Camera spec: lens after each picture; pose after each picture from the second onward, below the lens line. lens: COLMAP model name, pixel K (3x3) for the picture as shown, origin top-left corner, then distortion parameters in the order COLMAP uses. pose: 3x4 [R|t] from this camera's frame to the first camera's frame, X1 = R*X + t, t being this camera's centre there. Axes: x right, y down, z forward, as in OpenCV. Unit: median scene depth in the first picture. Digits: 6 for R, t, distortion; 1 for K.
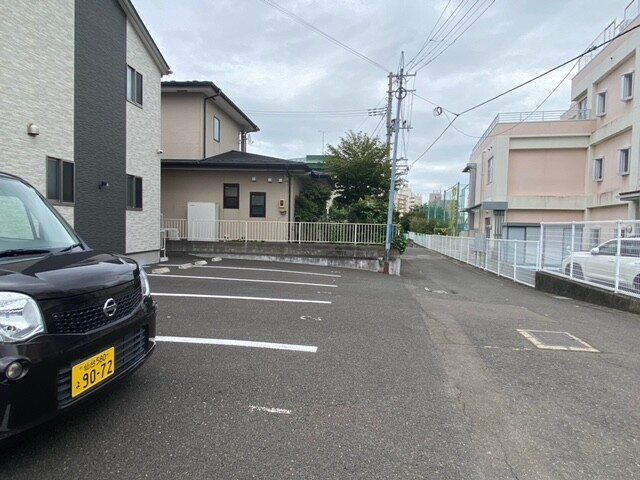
lens RADIAL K [[386.0, 0, 323.4], [0, 386.0, 240.1], [0, 0, 1]] dist [0.038577, -0.033867]
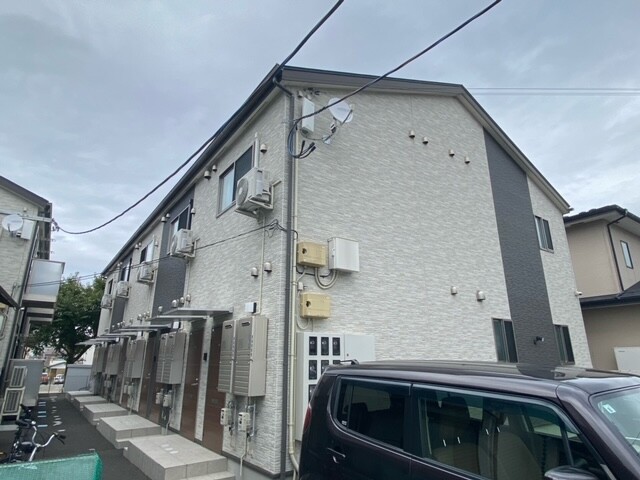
lens RADIAL K [[386.0, 0, 323.4], [0, 386.0, 237.3], [0, 0, 1]] dist [0.038577, -0.033867]
pose [[0.648341, -0.258722, -0.716042, -0.141754], [-0.008388, 0.938006, -0.346517, -0.037799], [0.761304, 0.230667, 0.605978, -0.024435]]
